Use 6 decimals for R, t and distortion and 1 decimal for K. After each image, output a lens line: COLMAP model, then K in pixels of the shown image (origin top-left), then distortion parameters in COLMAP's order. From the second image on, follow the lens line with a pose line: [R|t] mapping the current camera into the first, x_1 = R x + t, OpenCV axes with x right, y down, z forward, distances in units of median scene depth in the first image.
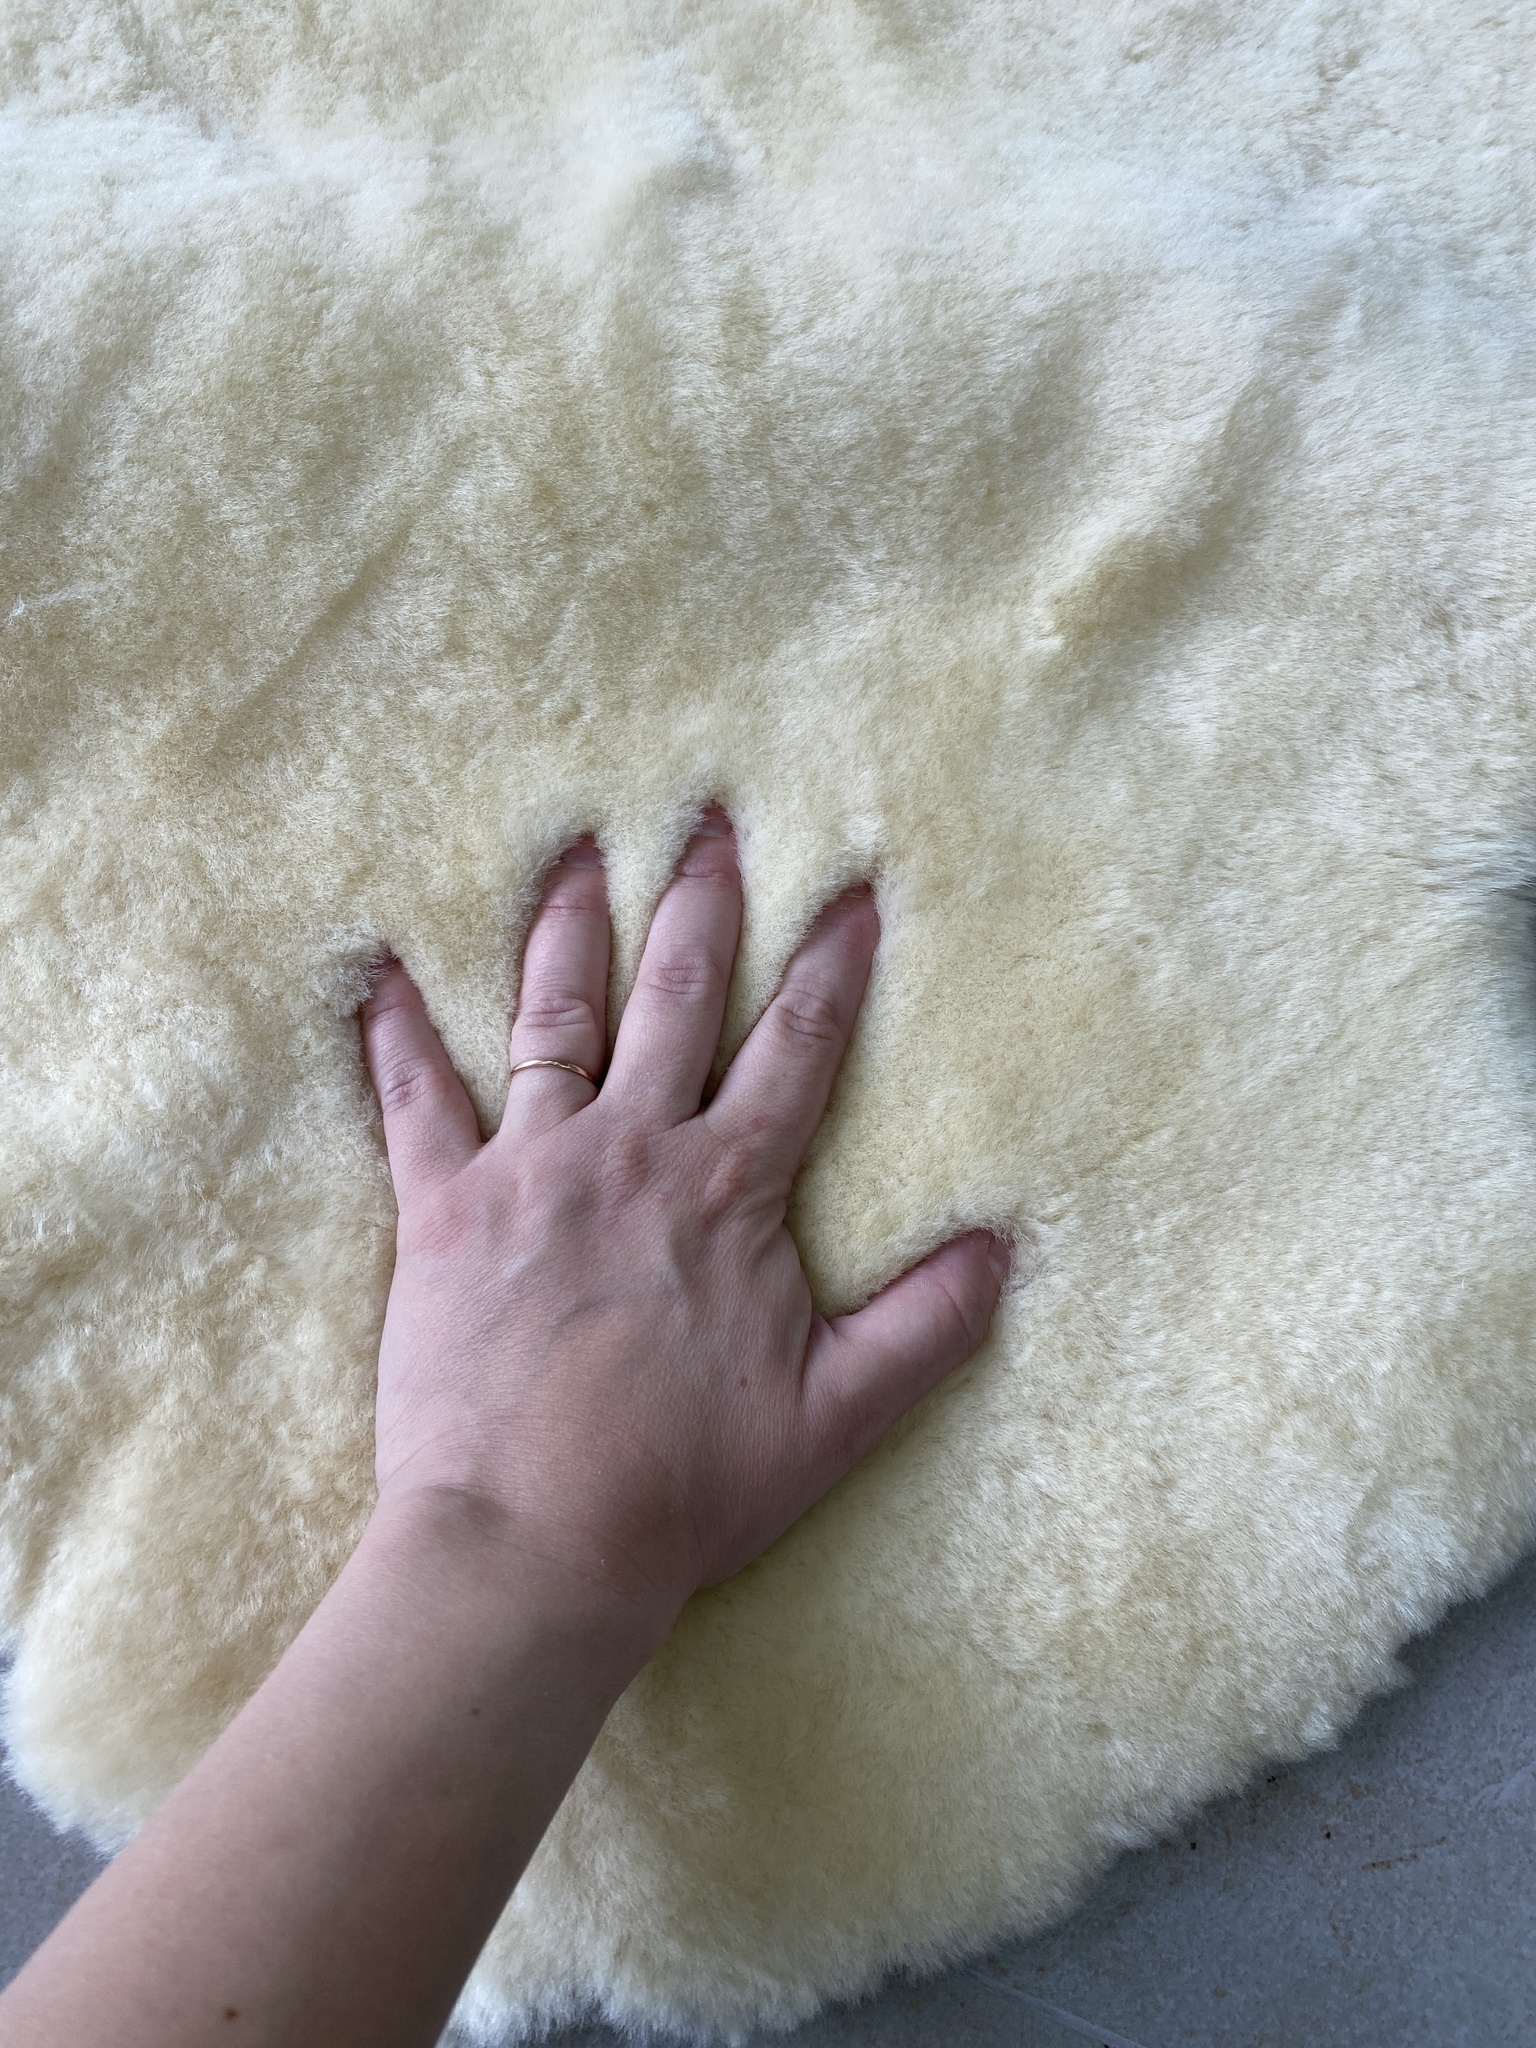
lens RADIAL K [[1535.7, 0, 768.0], [0, 1535.7, 1024.0], [0, 0, 1]] dist [0.022881, -0.014595]
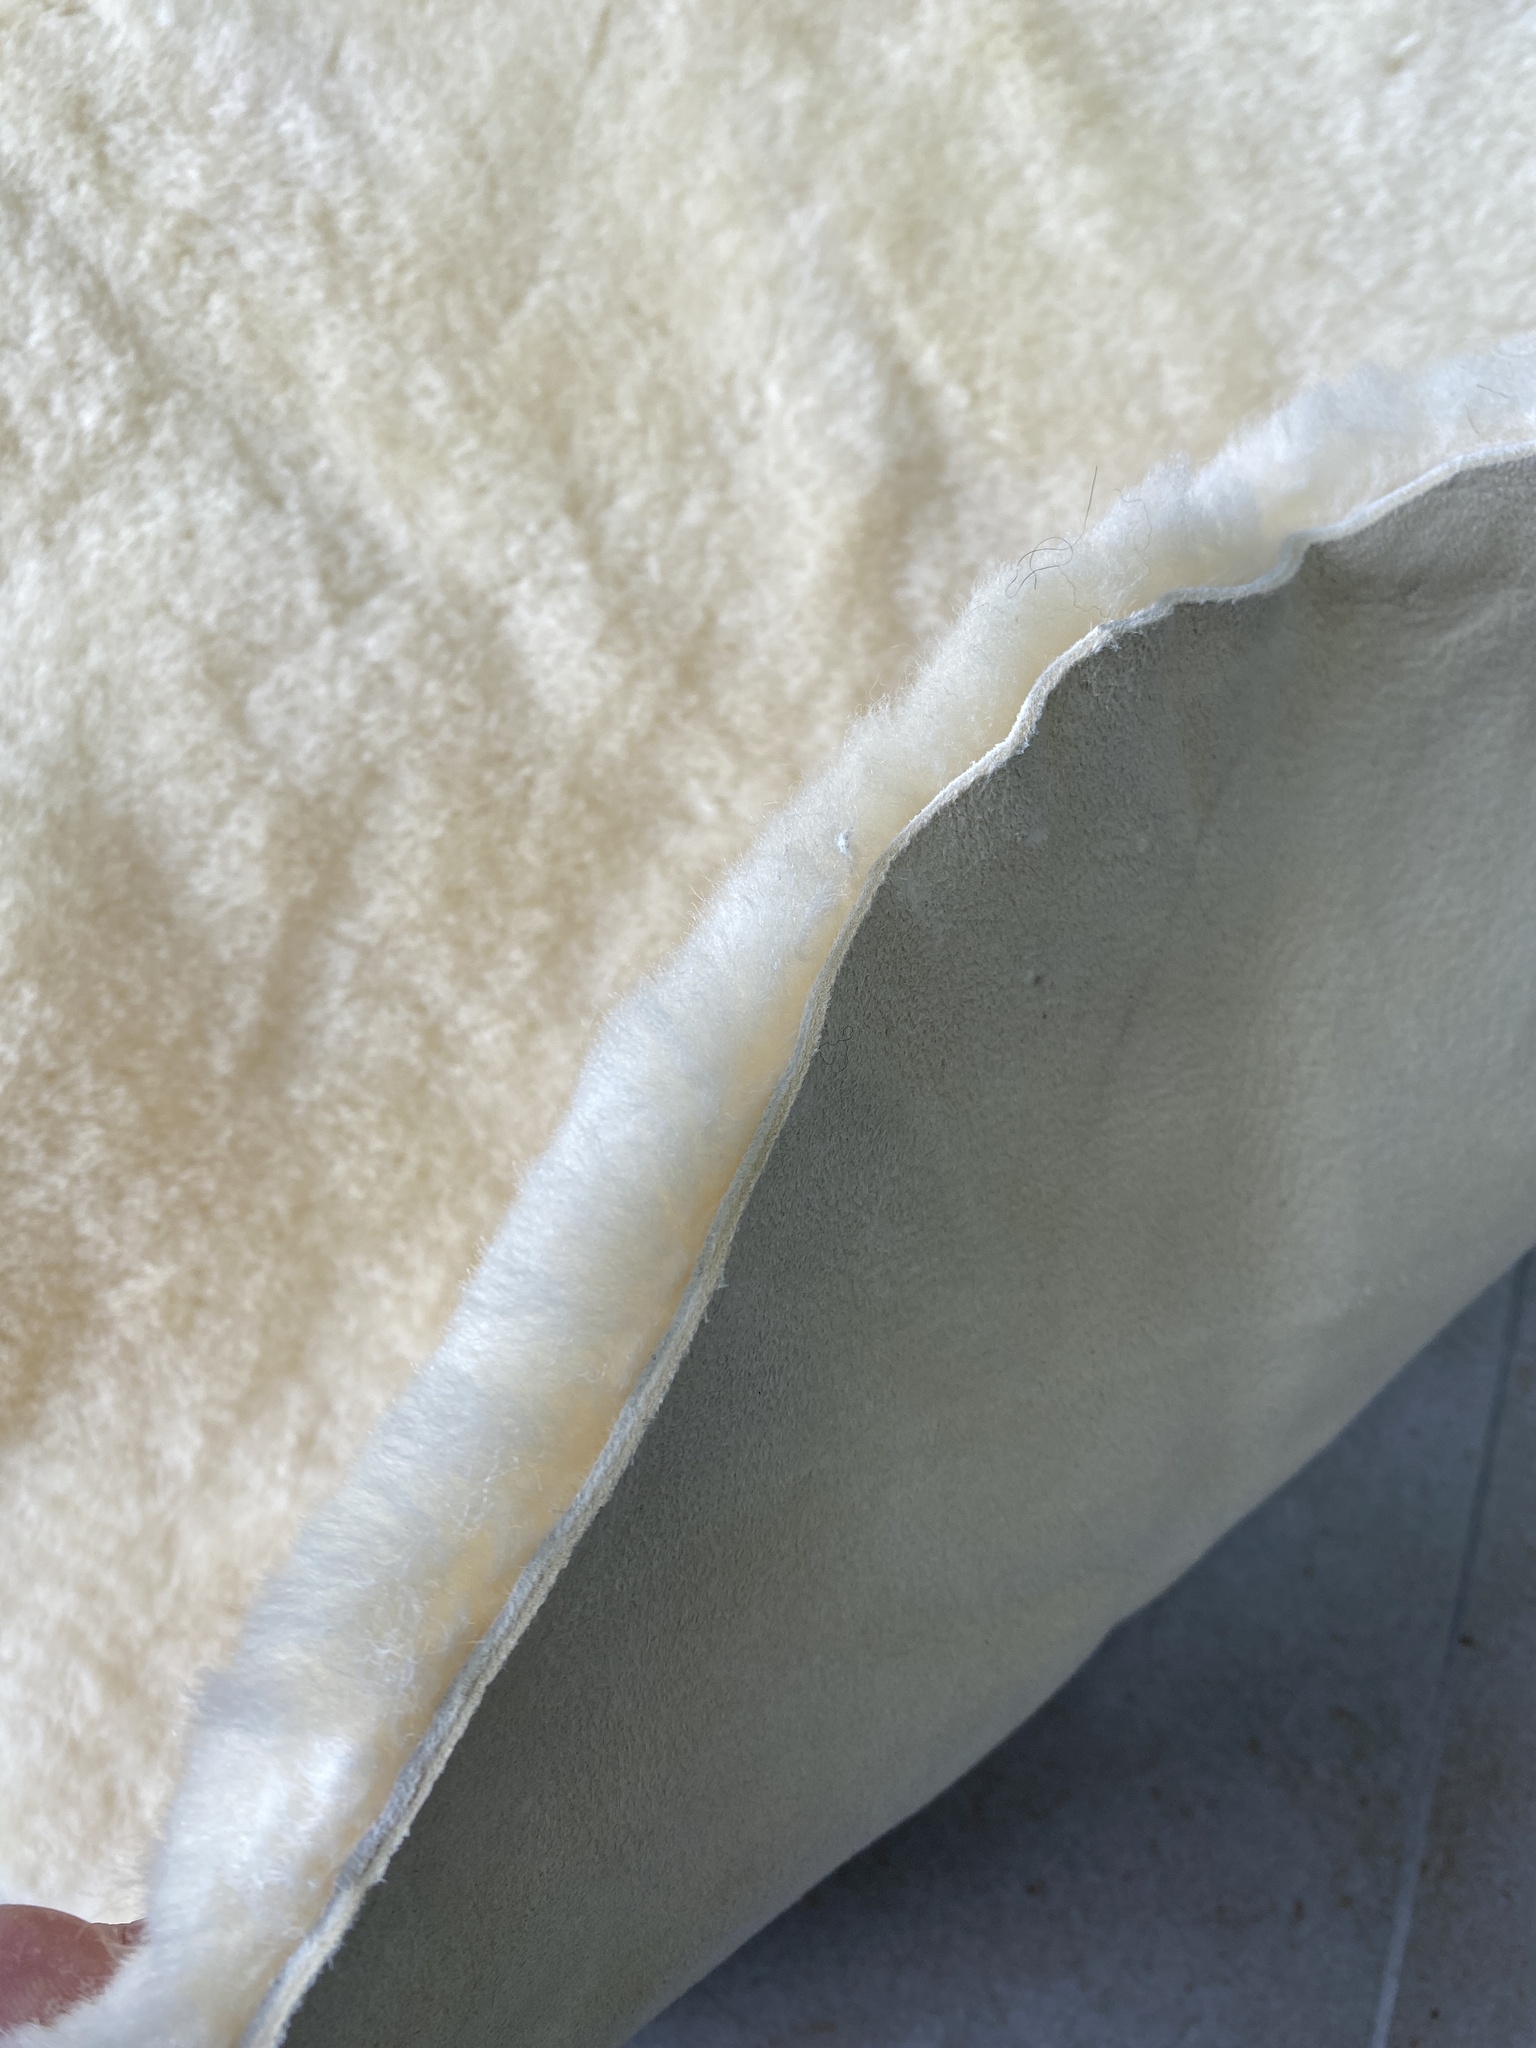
lens RADIAL K [[1535.7, 0, 768.0], [0, 1535.7, 1024.0], [0, 0, 1]] dist [0.022881, -0.014595]
pose [[0.940902, -0.290573, -0.173982, -0.041766], [0.222498, 0.917637, -0.329297, -0.007582], [0.255338, 0.271126, 0.928059, 0.249312]]
